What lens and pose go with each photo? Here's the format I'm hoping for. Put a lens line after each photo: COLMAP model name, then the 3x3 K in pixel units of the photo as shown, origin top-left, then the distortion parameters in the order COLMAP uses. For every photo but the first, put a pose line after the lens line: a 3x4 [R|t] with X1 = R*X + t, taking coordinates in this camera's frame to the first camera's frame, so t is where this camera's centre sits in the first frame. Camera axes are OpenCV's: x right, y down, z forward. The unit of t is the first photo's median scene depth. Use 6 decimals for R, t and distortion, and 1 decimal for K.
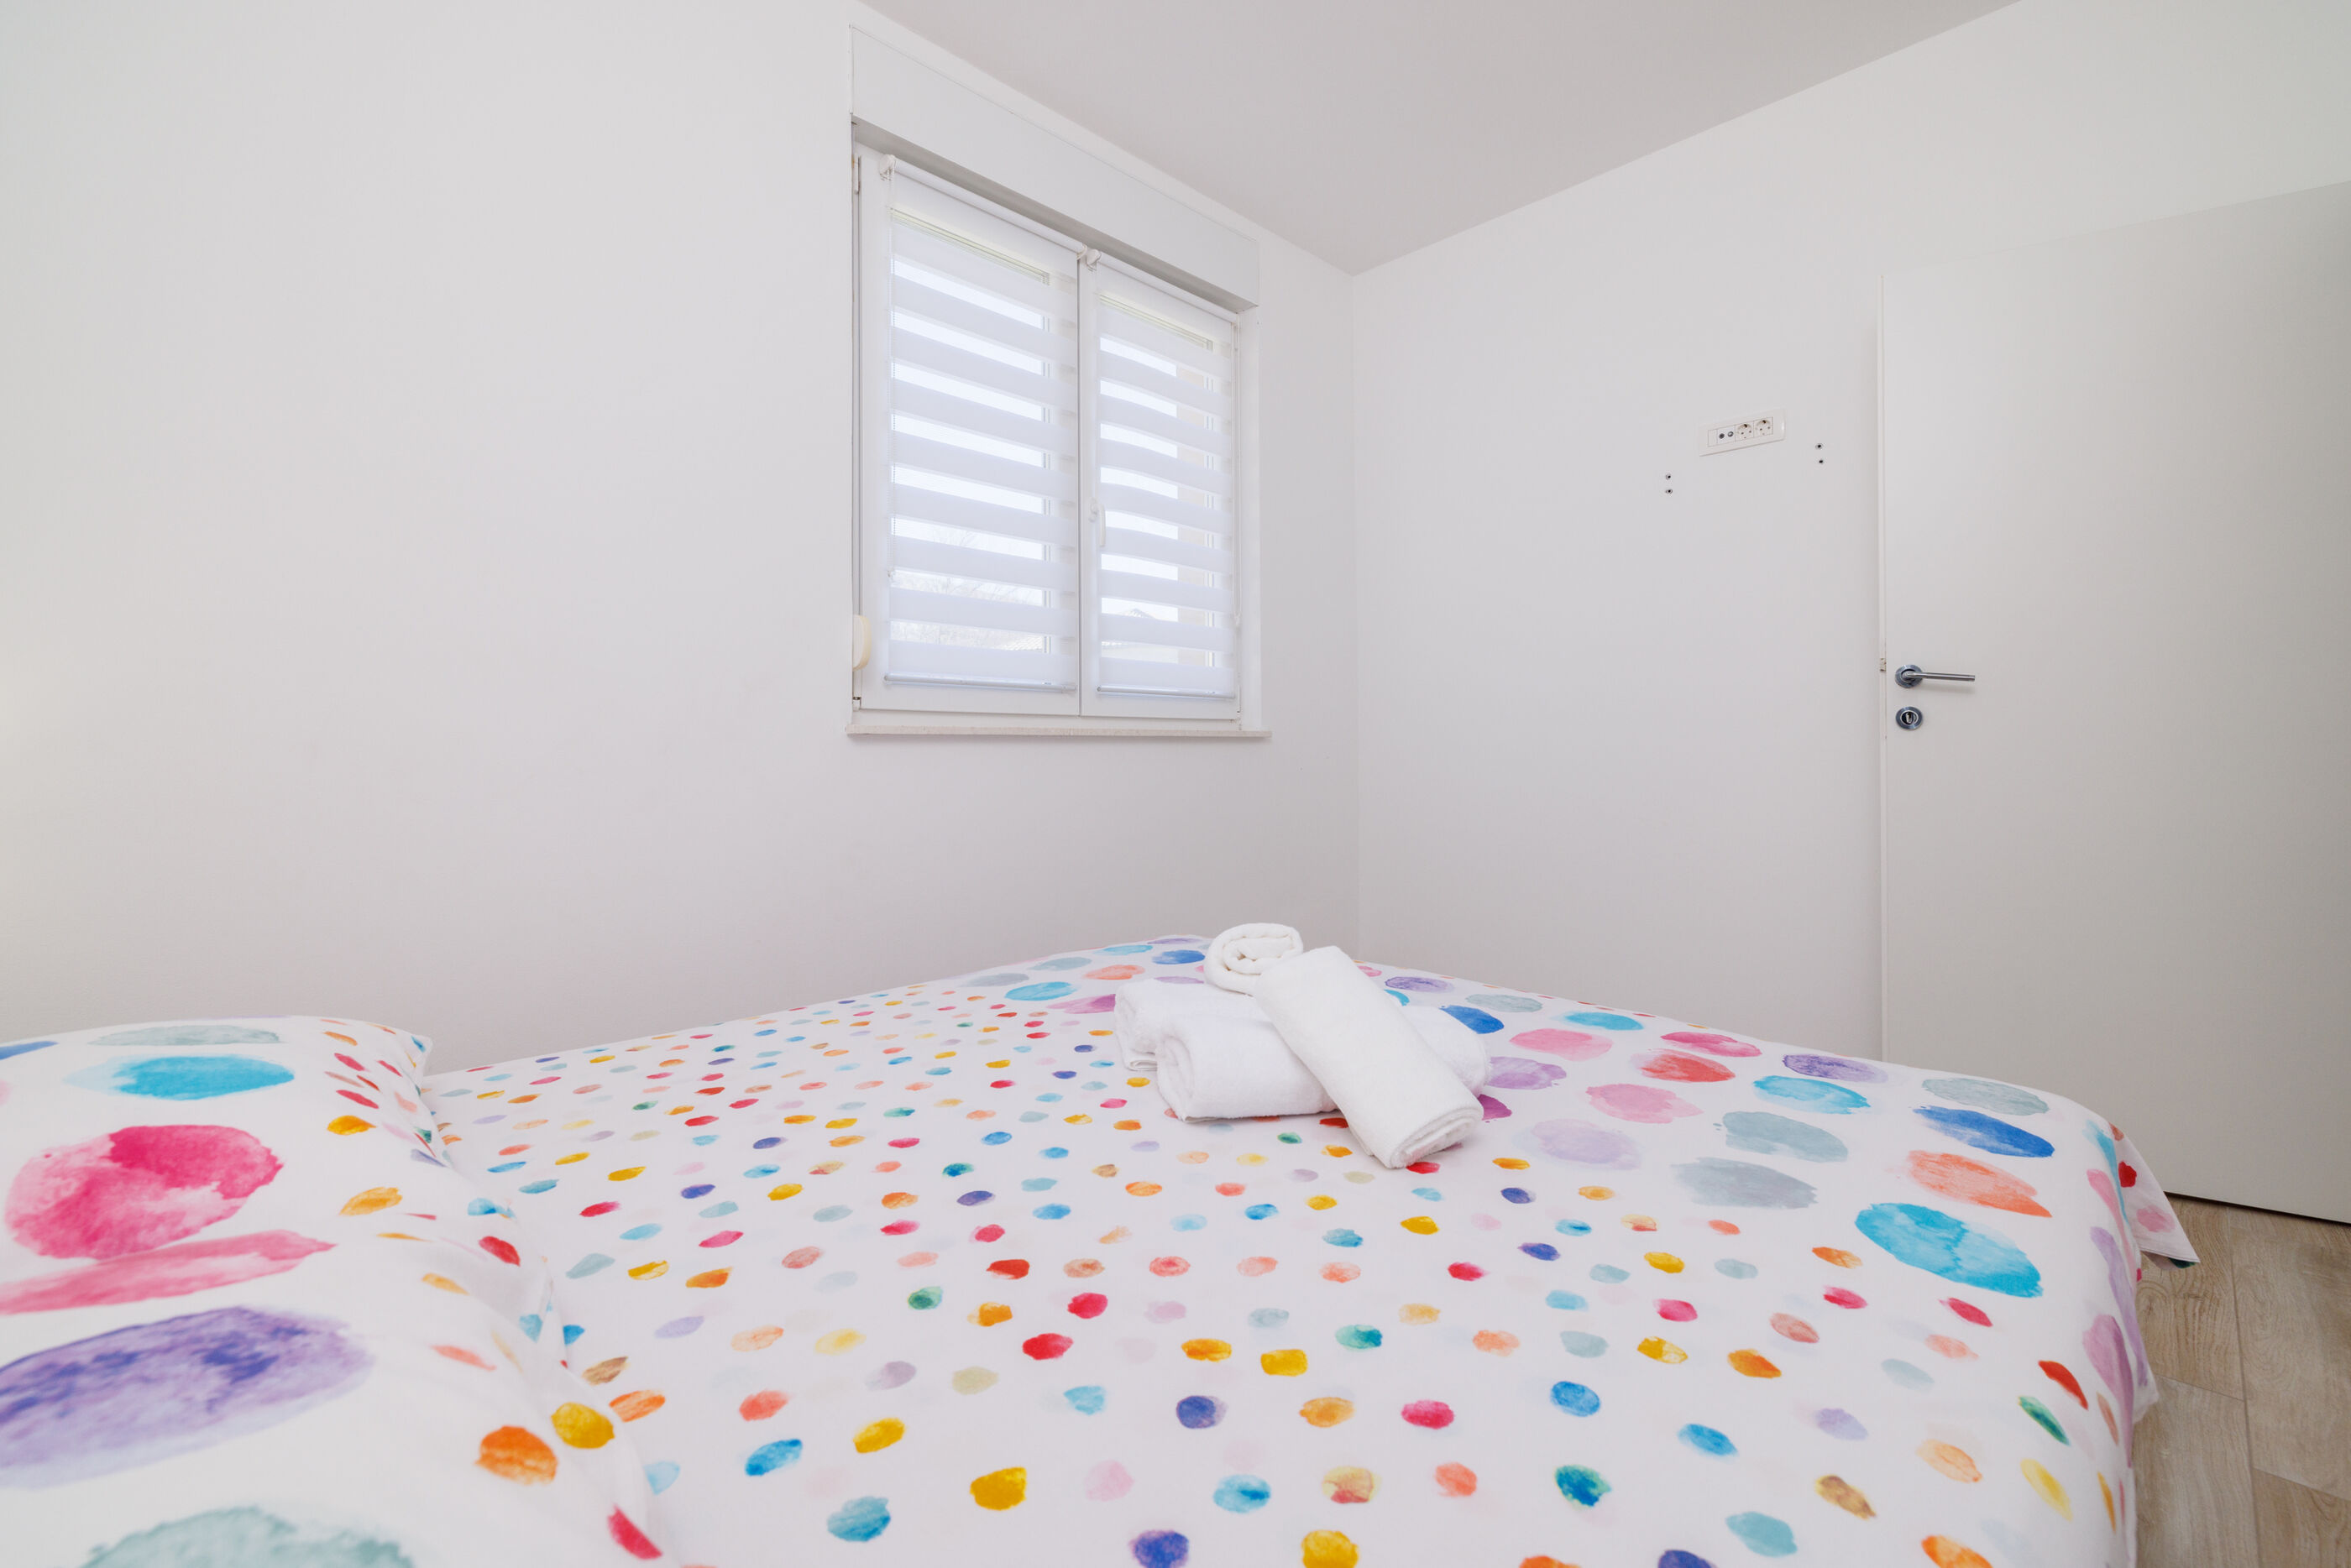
lens RADIAL K [[1026.1, 0, 1174.7], [0, 1026.1, 764.9], [0, 0, 1]] dist [-0.003149, 0.000106]
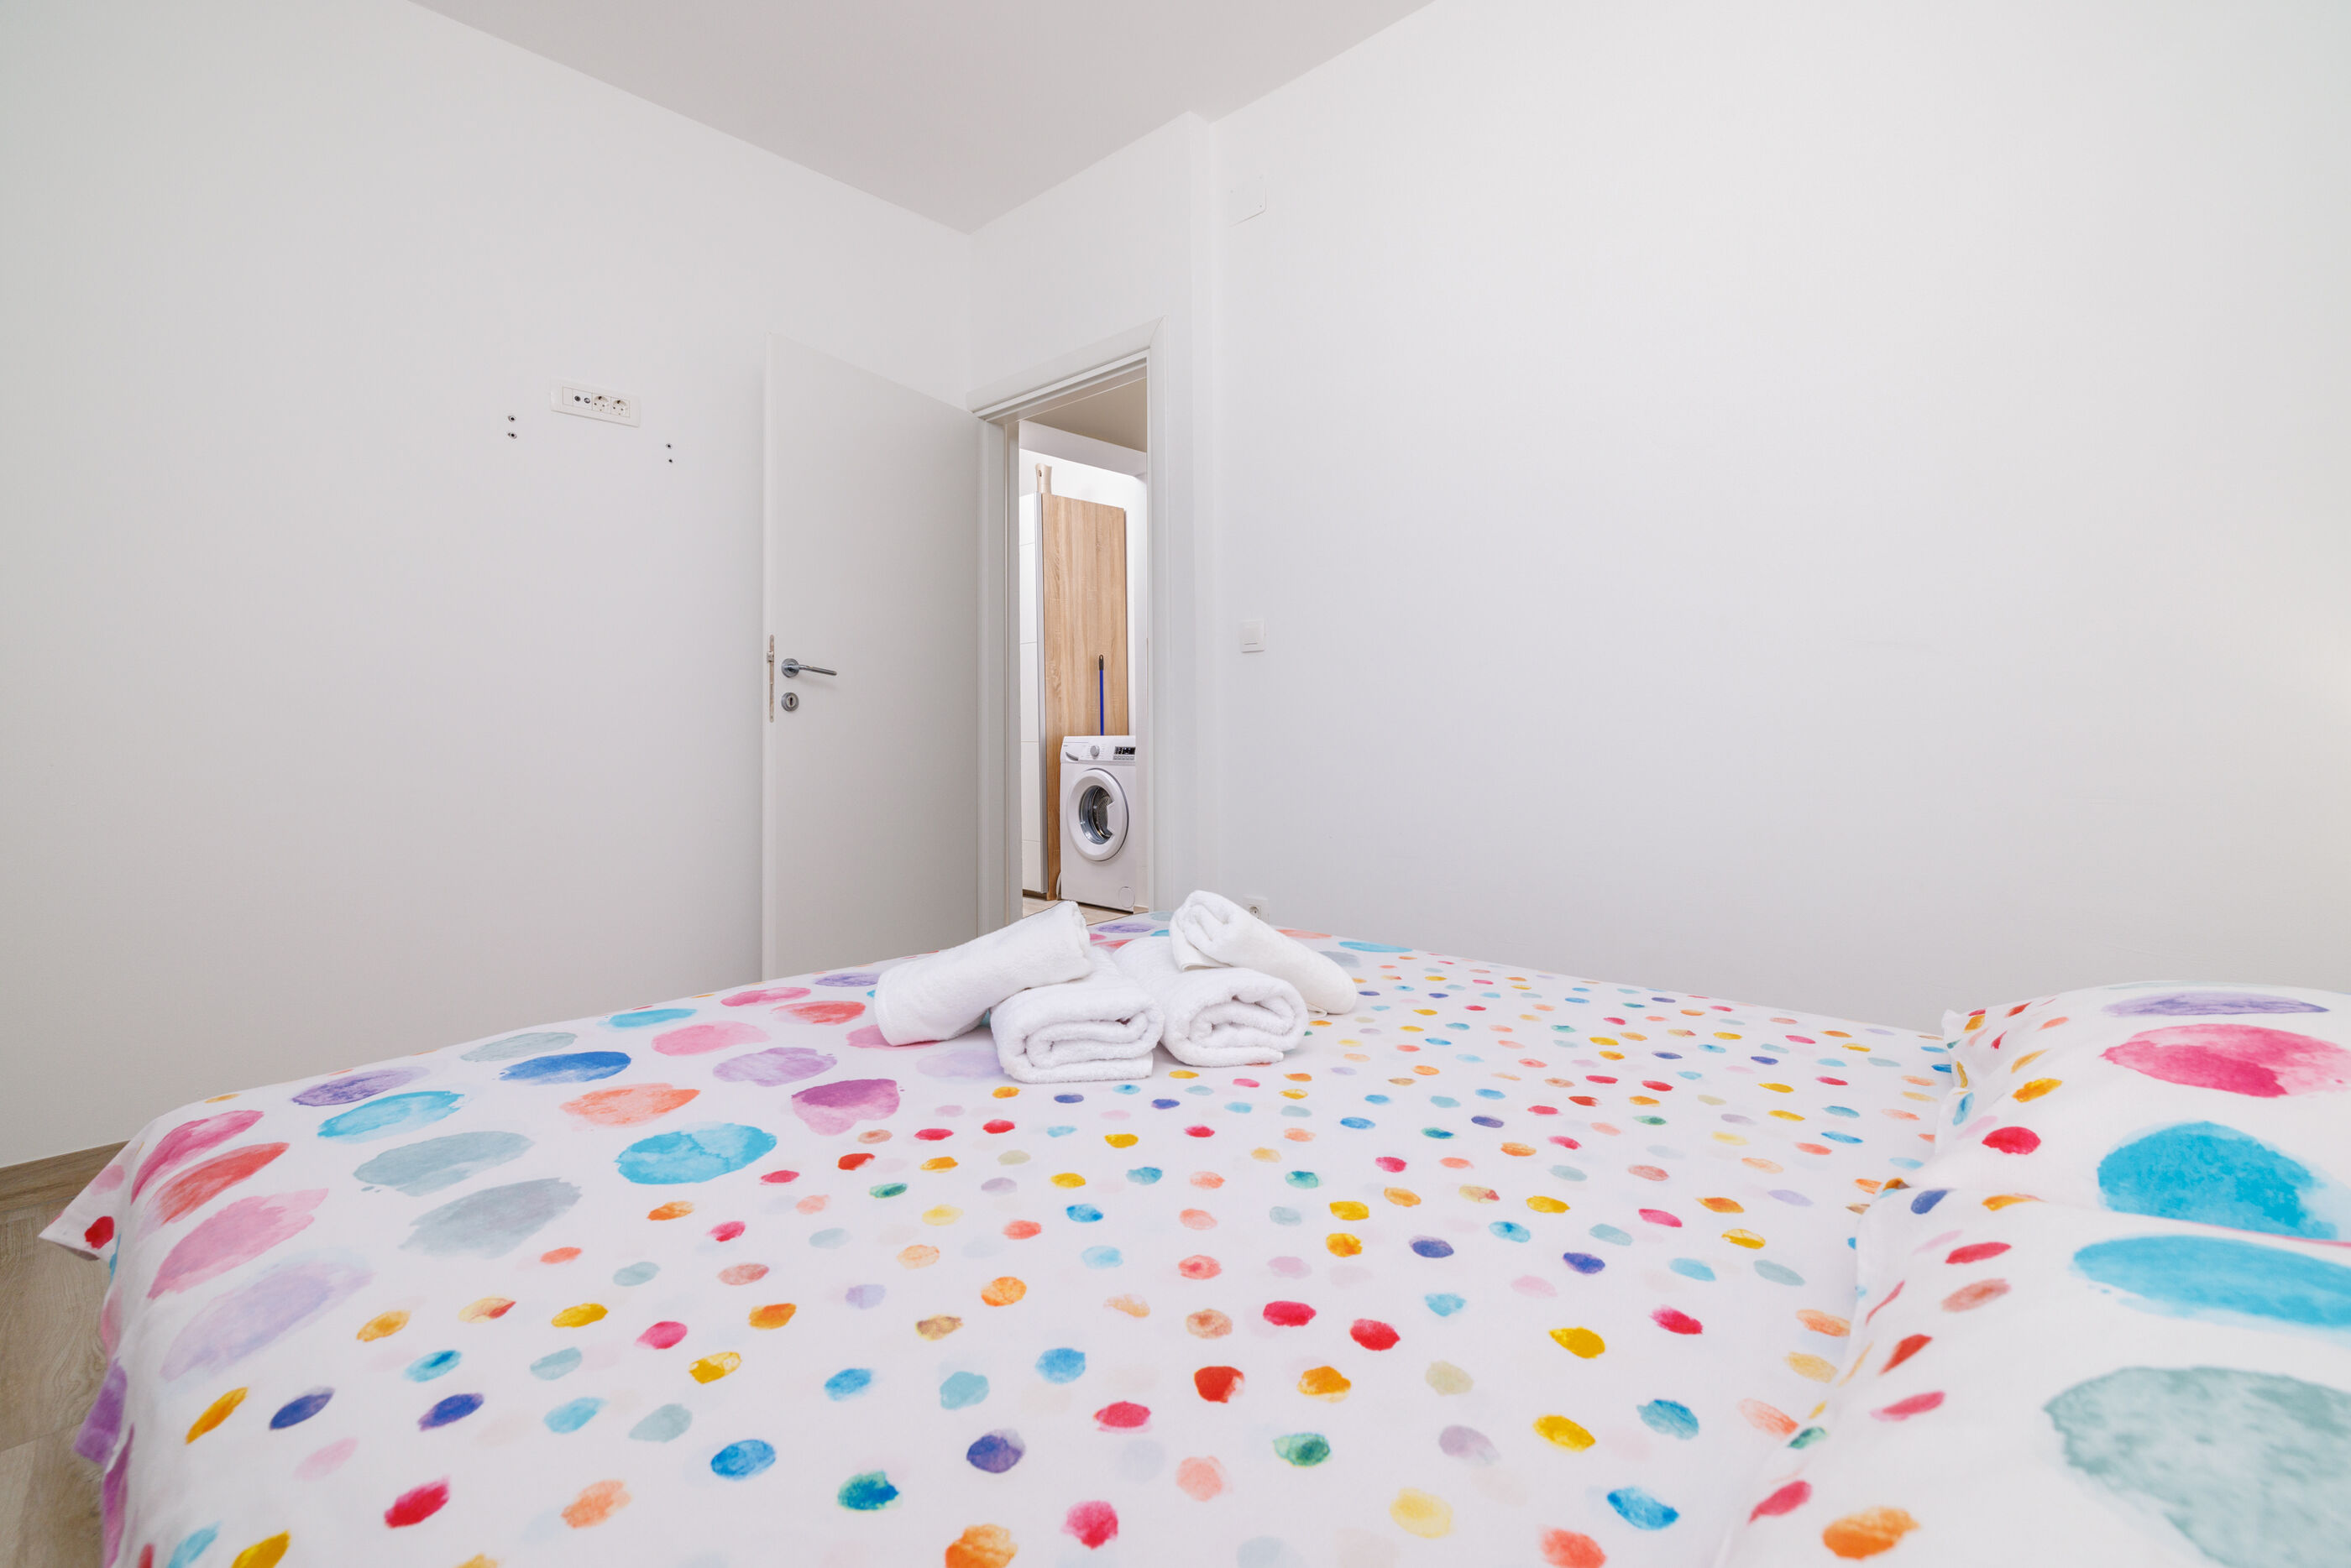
lens RADIAL K [[997.6, 0, 1167.3], [0, 997.6, 774.3], [0, 0, 1]] dist [0.012688, -0.000429]
pose [[-0.031741, -0.048292, 0.998329, -0.134099], [0.031889, 0.998275, 0.049303, -0.001021], [-0.998987, 0.033401, -0.030146, 0.156714]]
